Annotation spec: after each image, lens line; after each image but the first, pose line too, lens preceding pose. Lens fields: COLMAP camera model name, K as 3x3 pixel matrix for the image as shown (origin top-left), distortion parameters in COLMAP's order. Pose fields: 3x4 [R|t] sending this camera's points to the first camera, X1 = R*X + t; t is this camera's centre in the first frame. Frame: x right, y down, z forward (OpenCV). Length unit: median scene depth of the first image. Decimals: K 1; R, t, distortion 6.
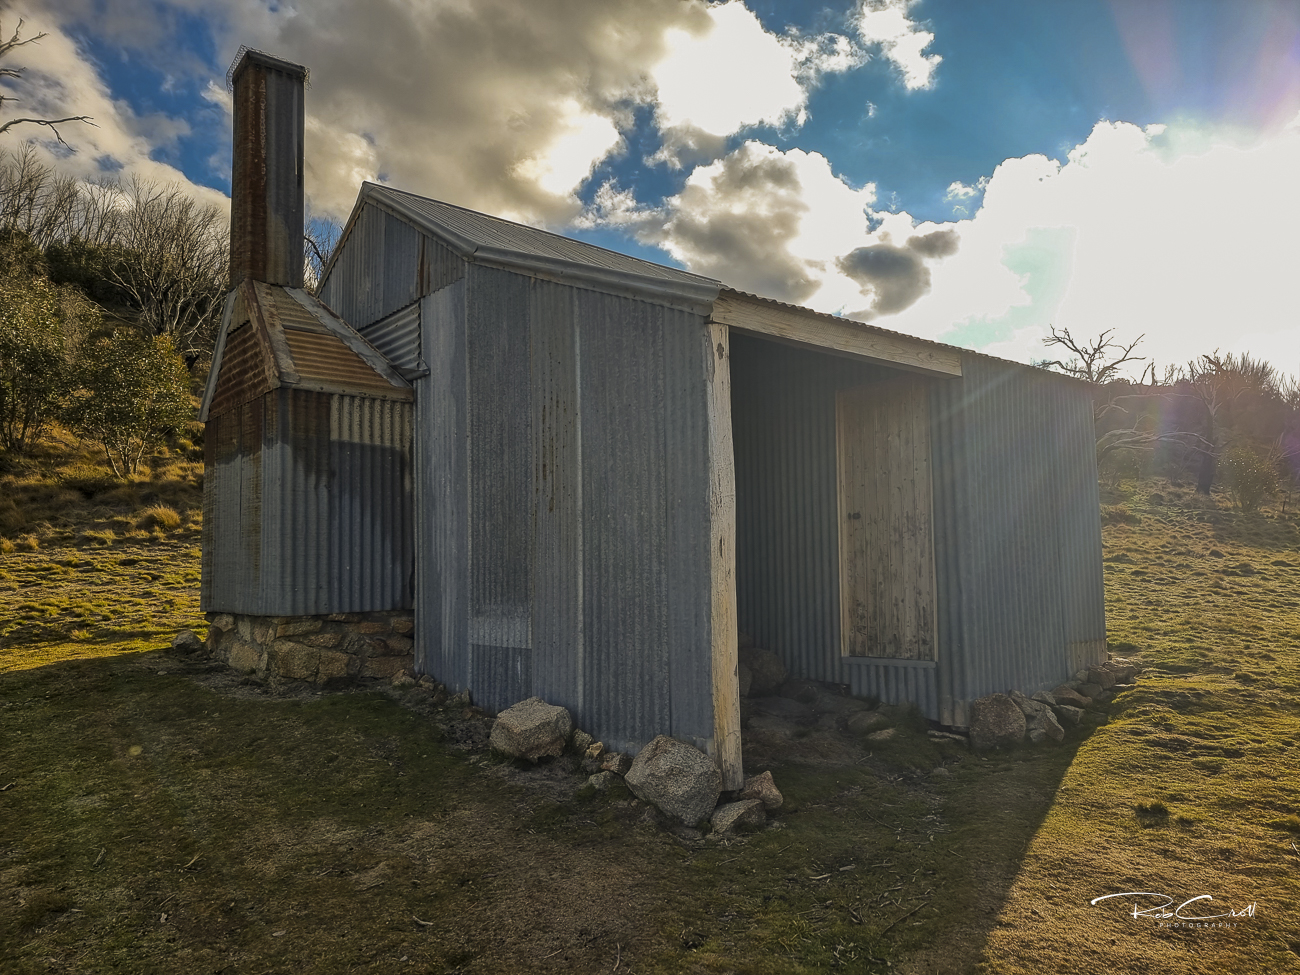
lens RADIAL K [[910.0, 0, 647.0], [0, 910.0, 491.5], [0, 0, 1]] dist [0.006327, 0.000264]
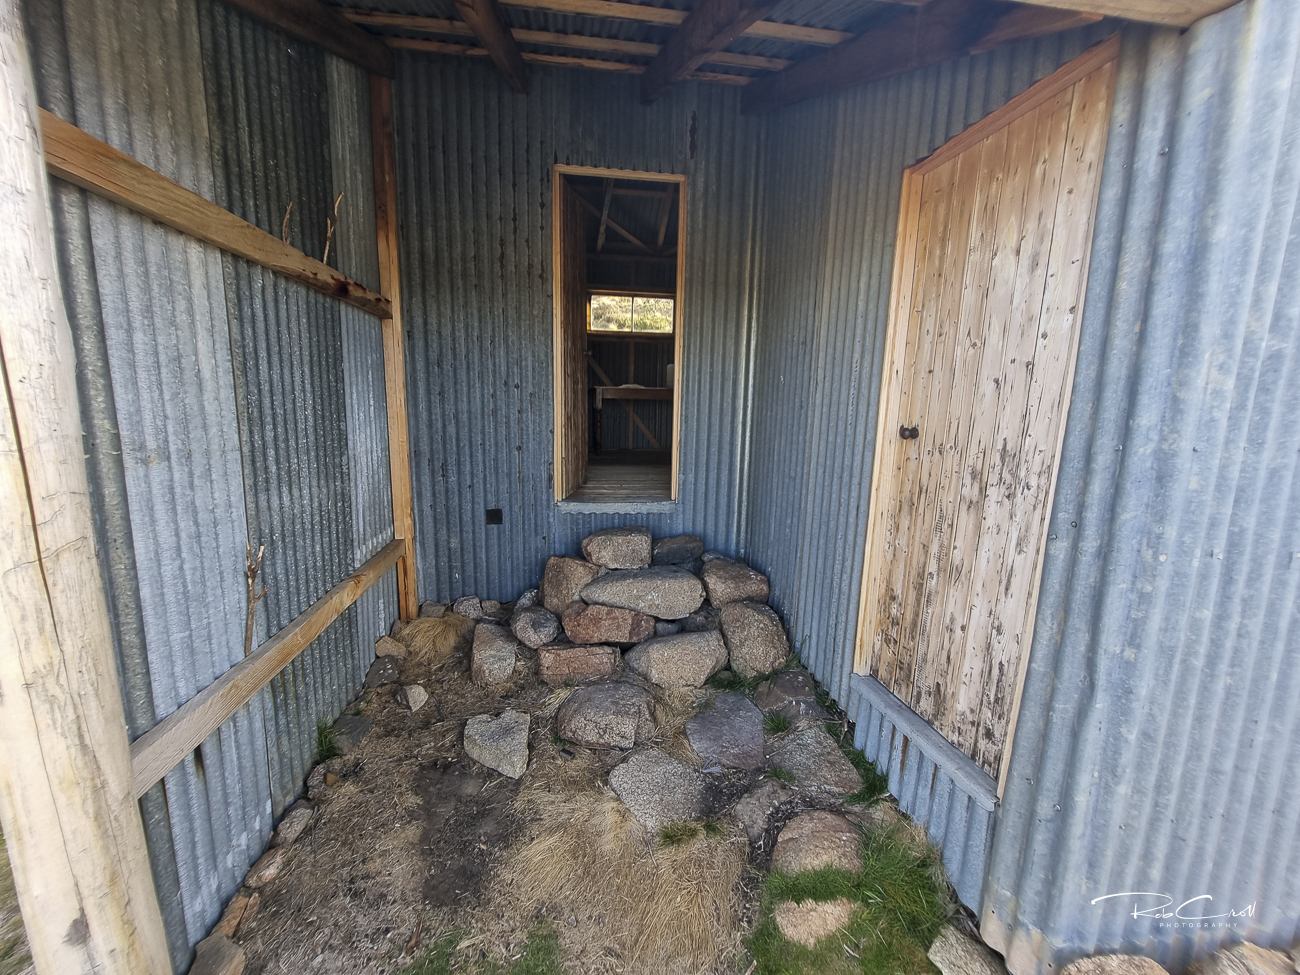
lens RADIAL K [[534.7, 0, 655.0], [0, 534.7, 490.9], [0, 0, 1]] dist [-0.016399, -0.000184]
pose [[0.856322, 0.118091, -0.502760, 0.272187], [0.008417, 0.970186, 0.242217, -0.015724], [0.516374, -0.211647, 0.829797, 0.701997]]
